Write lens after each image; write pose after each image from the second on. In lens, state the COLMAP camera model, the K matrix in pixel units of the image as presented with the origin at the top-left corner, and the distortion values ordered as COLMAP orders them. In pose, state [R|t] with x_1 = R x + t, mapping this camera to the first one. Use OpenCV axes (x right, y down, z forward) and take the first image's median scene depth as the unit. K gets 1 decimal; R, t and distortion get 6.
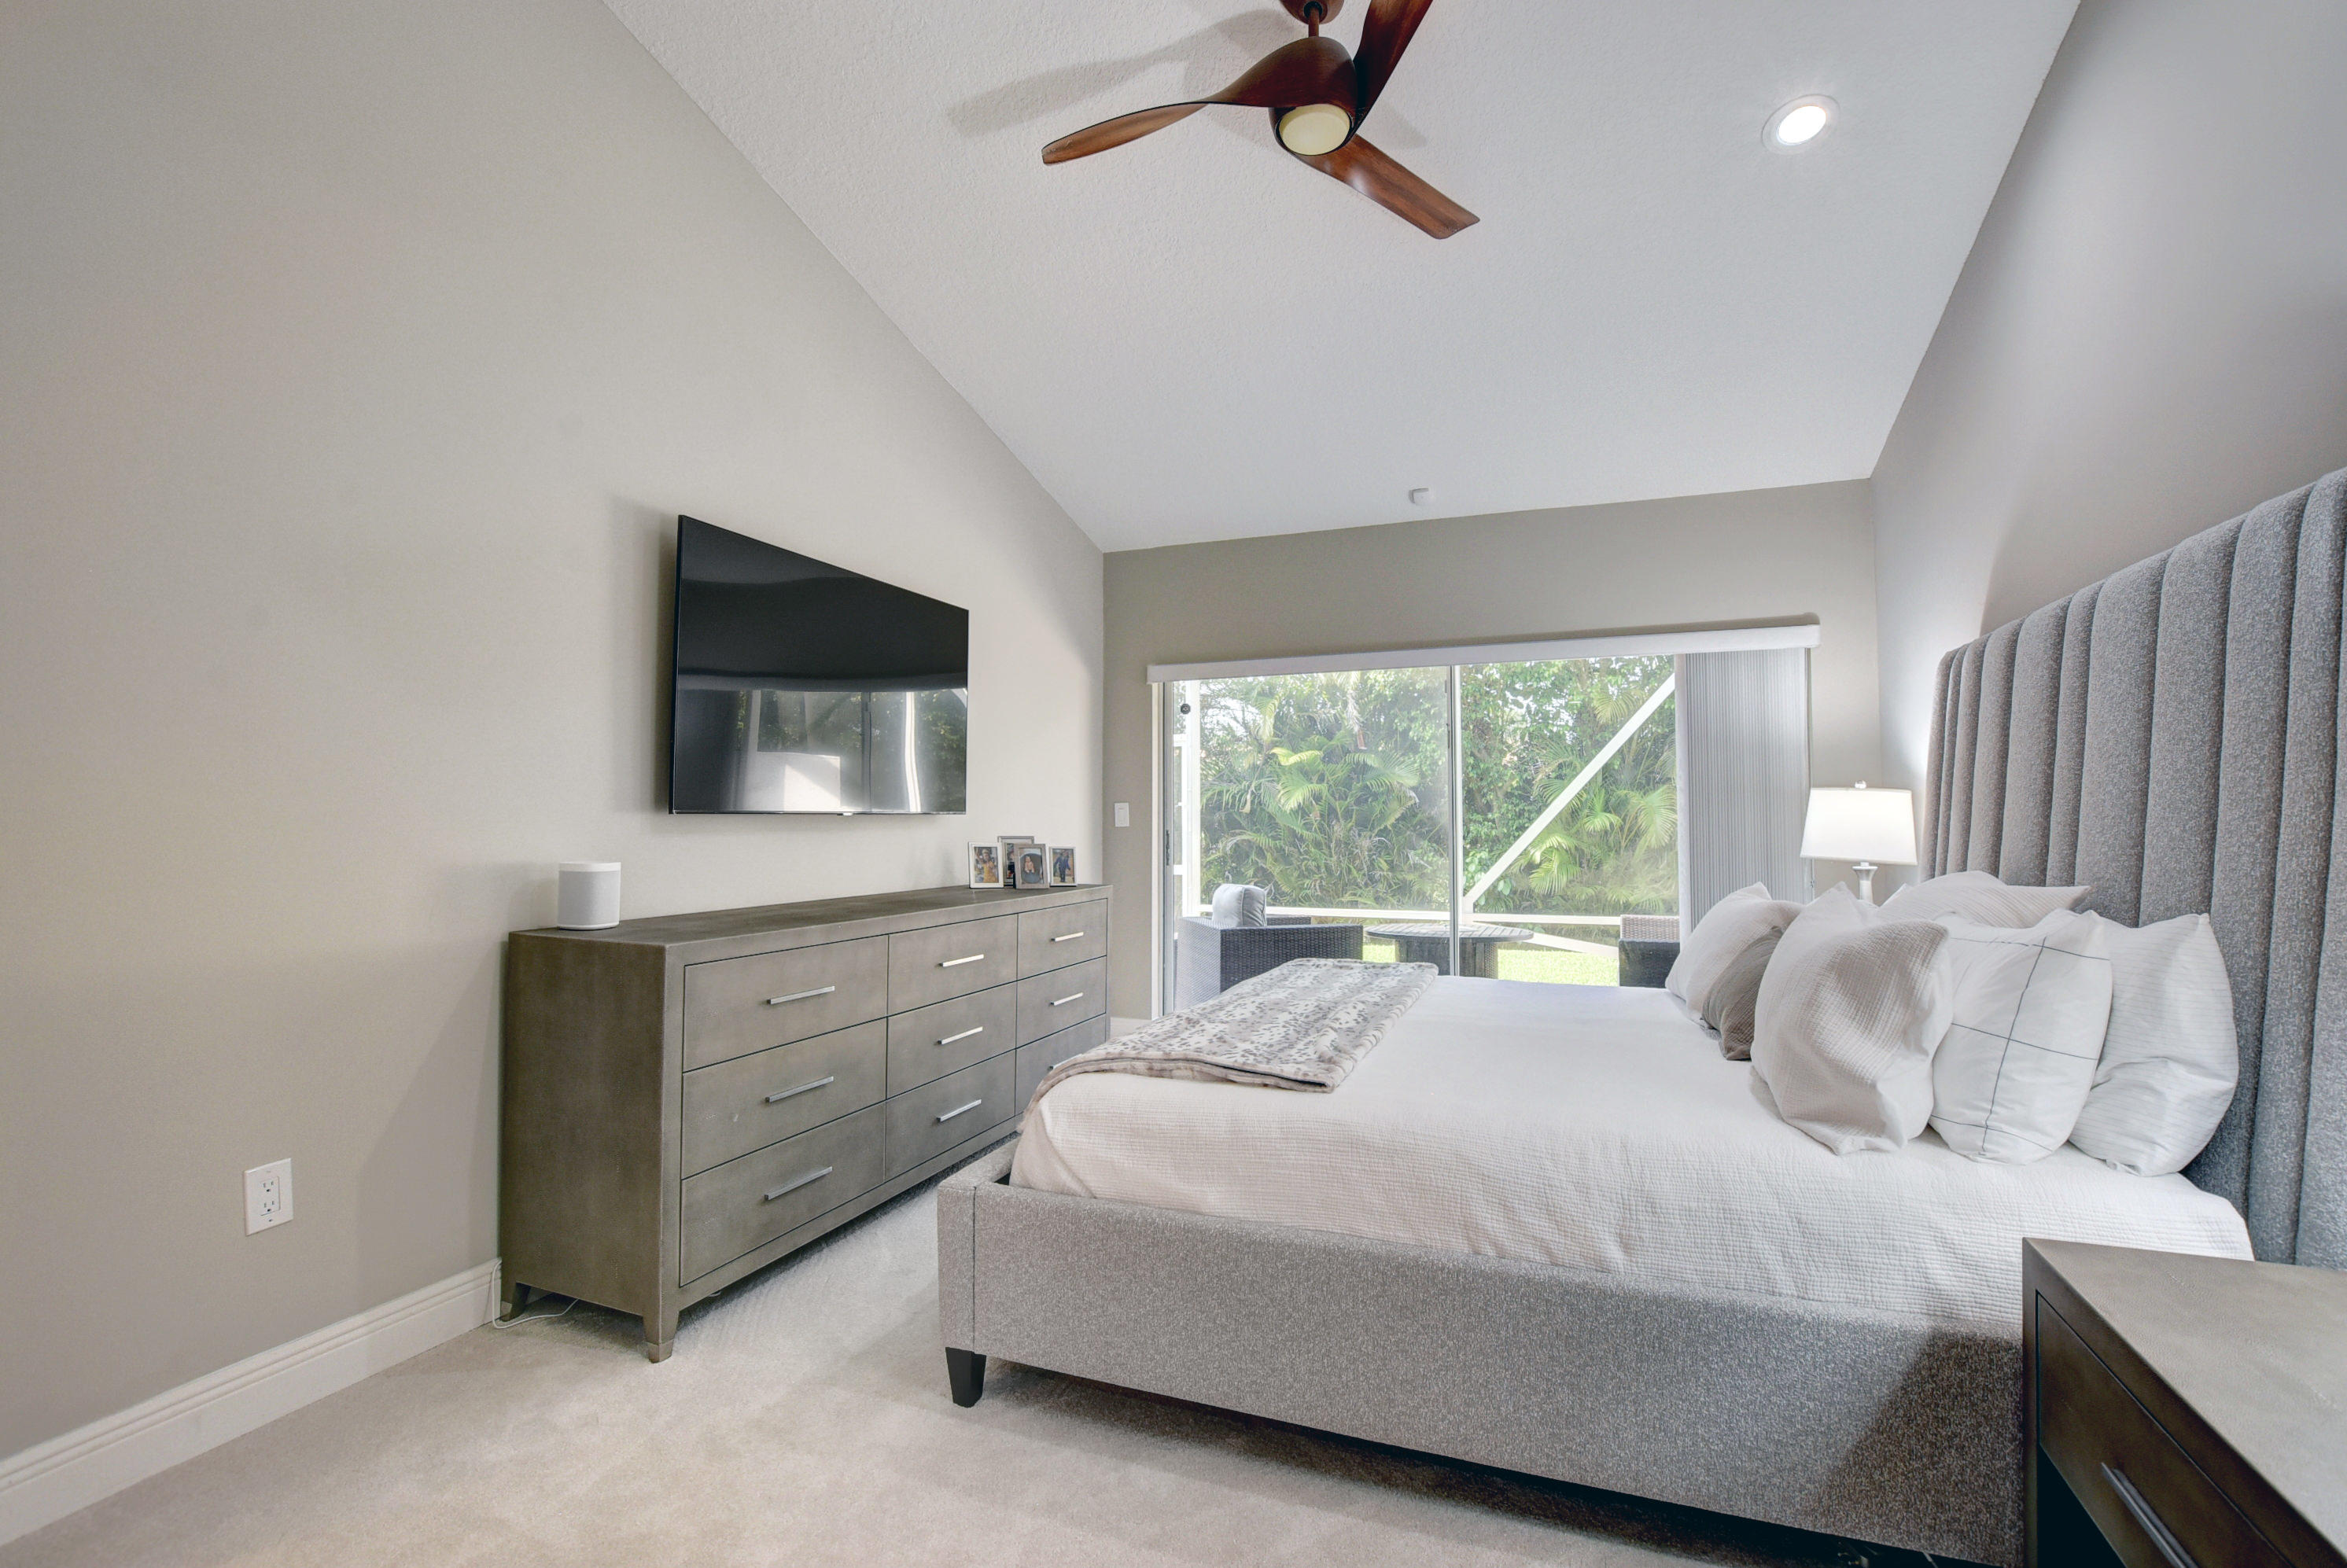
lens RADIAL K [[1020.9, 0, 1188.8], [0, 1020.9, 776.0], [0, 0, 1]] dist [-0.044105, 0.007478]
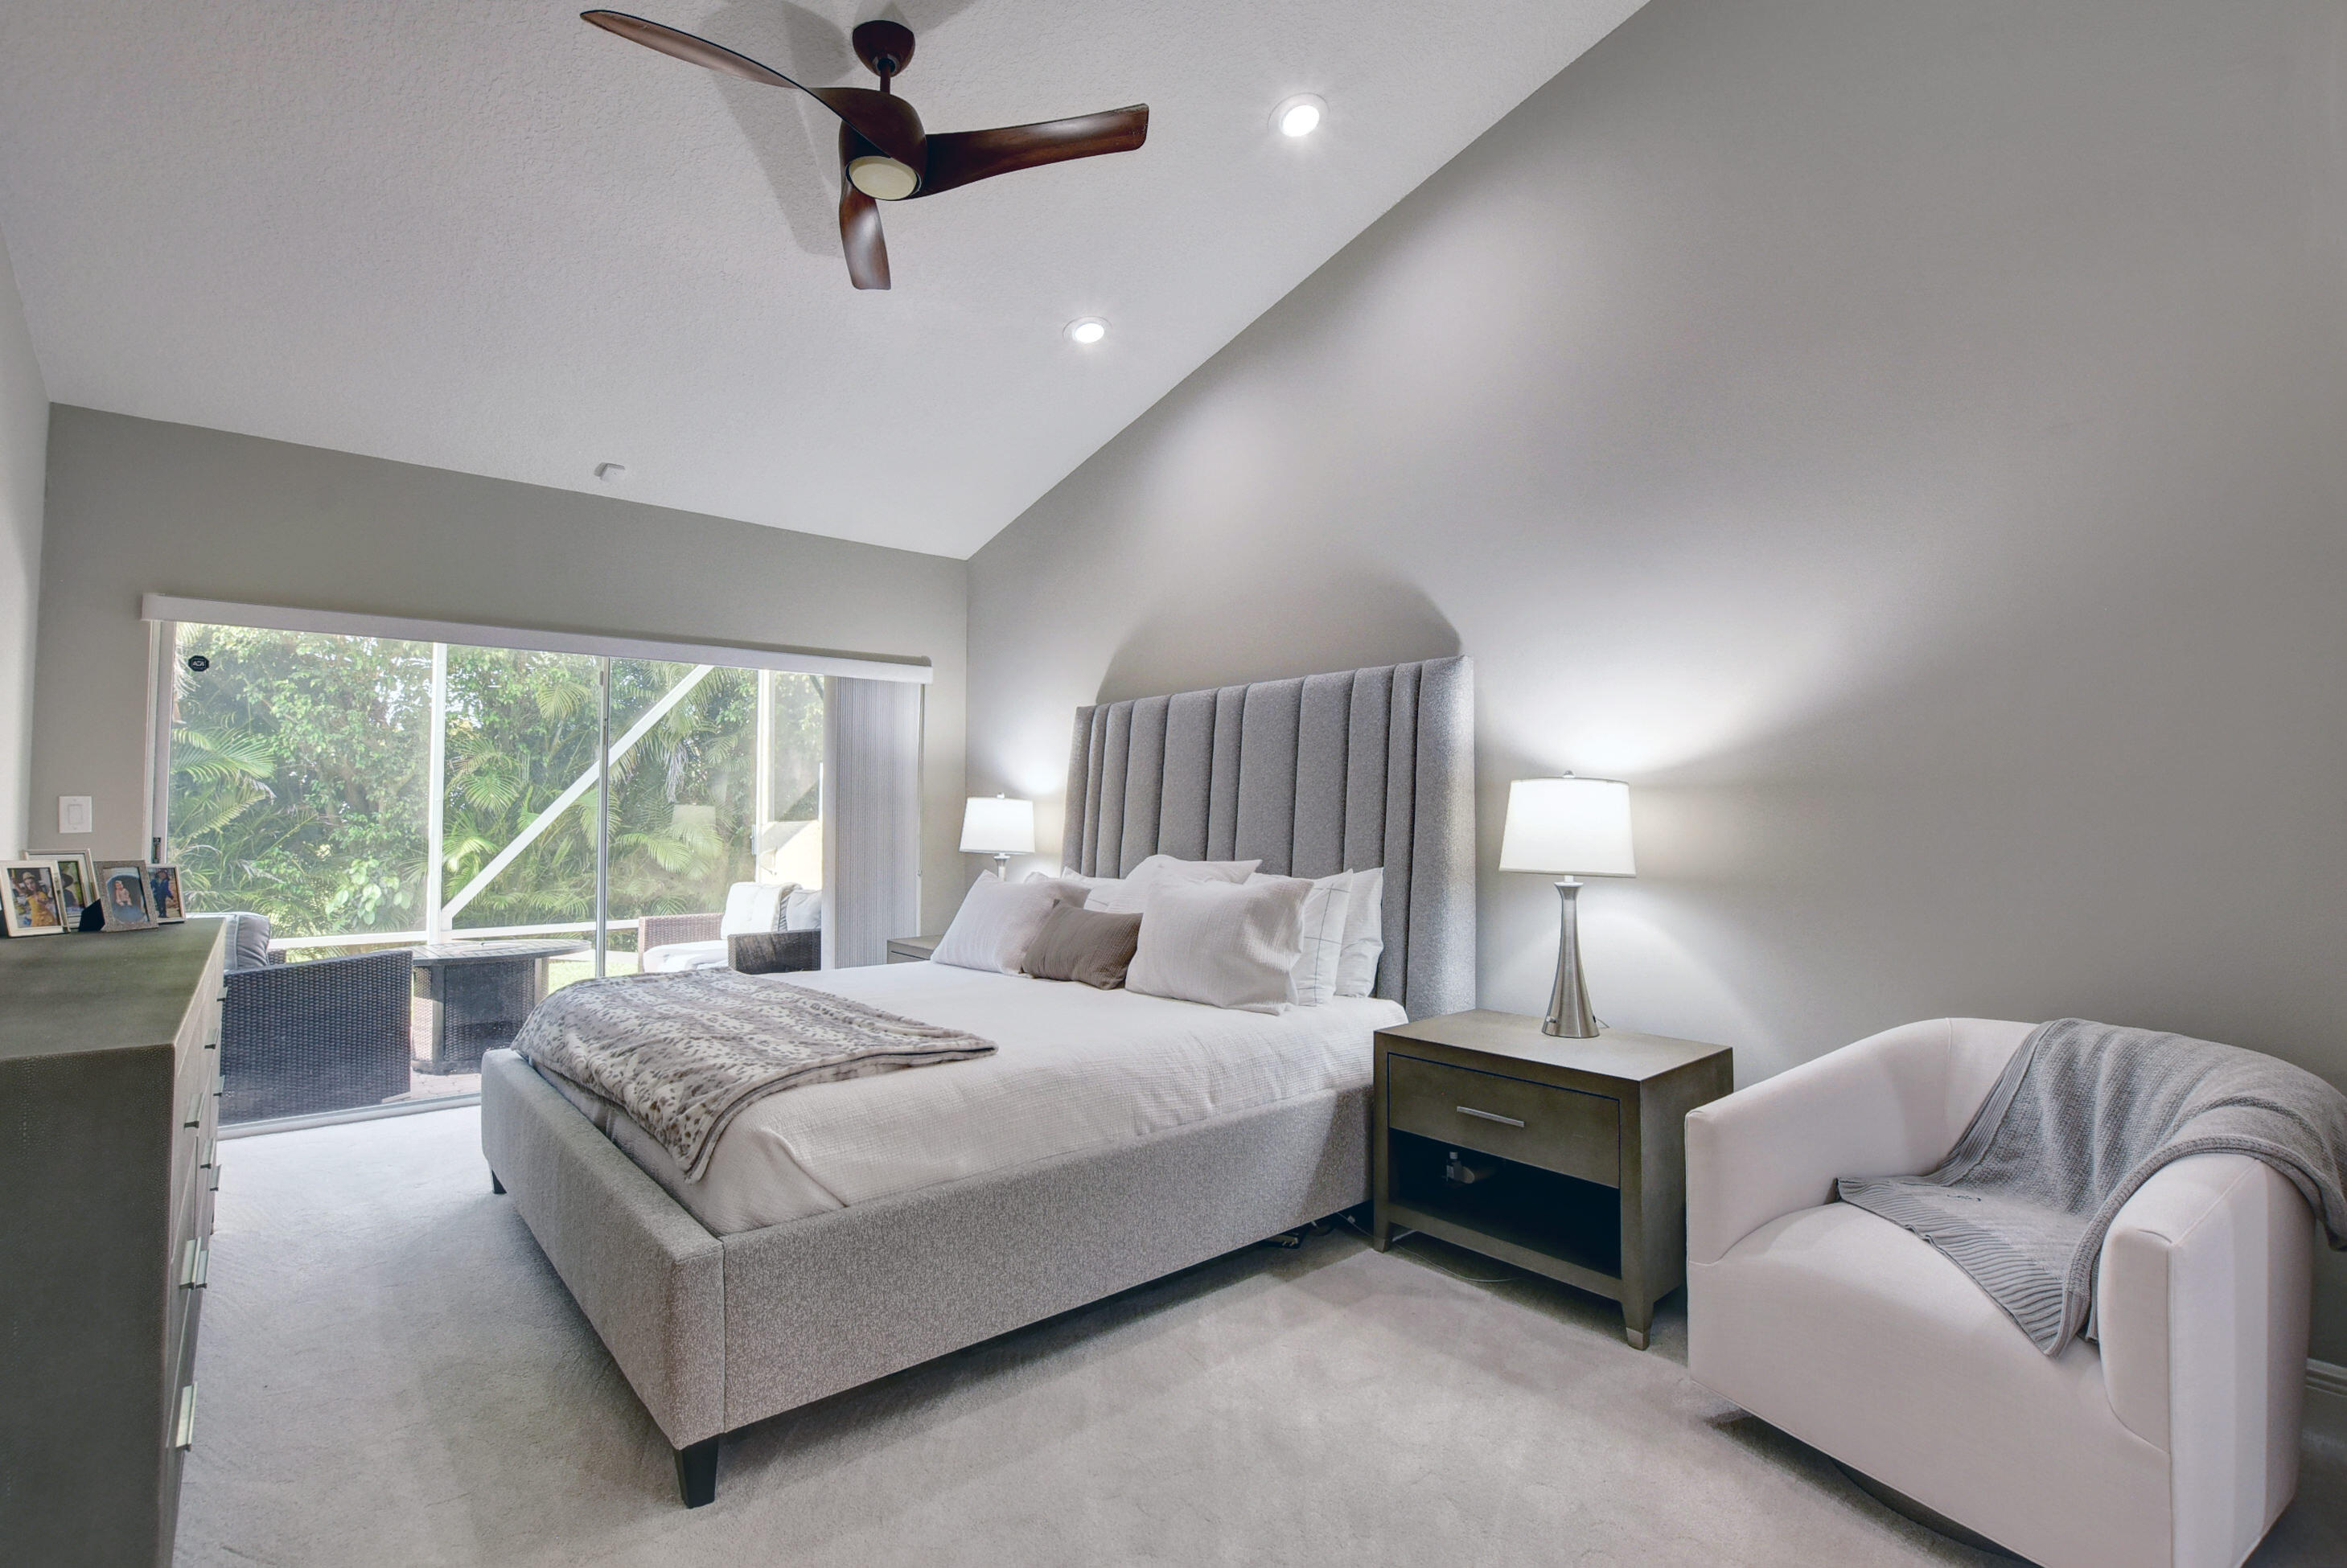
lens RADIAL K [[1020.9, 0, 1188.8], [0, 1020.9, 776.0], [0, 0, 1]] dist [-0.044105, 0.007478]
pose [[0.477883, 0.035562, 0.877703, -0.755434], [-0.034912, 0.999160, -0.021474, 0.005548], [-0.877729, -0.020380, 0.478723, 0.227325]]
